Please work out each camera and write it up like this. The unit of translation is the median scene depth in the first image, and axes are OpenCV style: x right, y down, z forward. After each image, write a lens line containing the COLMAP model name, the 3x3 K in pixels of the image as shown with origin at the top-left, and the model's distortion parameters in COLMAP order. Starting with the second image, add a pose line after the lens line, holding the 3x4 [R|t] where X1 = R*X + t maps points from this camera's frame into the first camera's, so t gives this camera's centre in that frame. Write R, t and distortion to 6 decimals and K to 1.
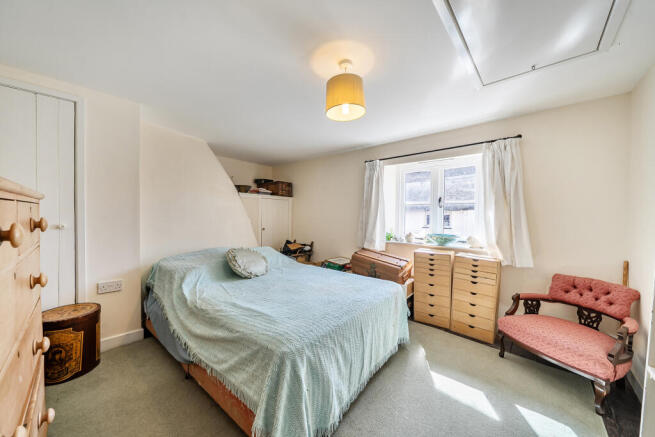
lens RADIAL K [[249.2, 0, 310.2], [0, 249.2, 217.7], [0, 0, 1]] dist [0.000386, -0.000007]
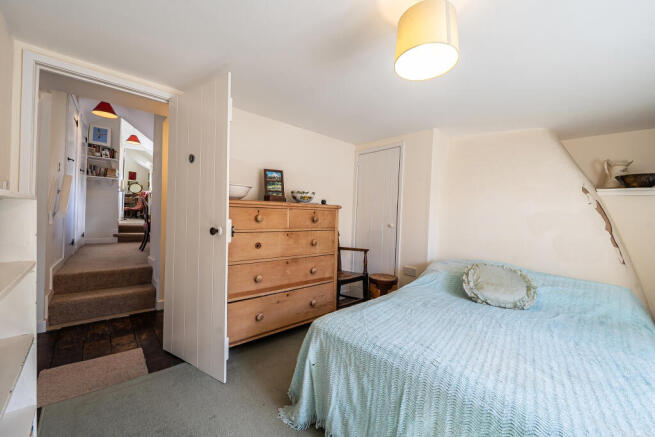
lens RADIAL K [[249.2, 0, 310.2], [0, 249.2, 217.7], [0, 0, 1]] dist [0.000386, -0.000007]
pose [[-0.078378, -0.000857, -0.996923, 0.952618], [-0.056059, 0.998421, 0.003549, 0.008474], [0.995346, 0.056164, -0.078302, 0.875461]]
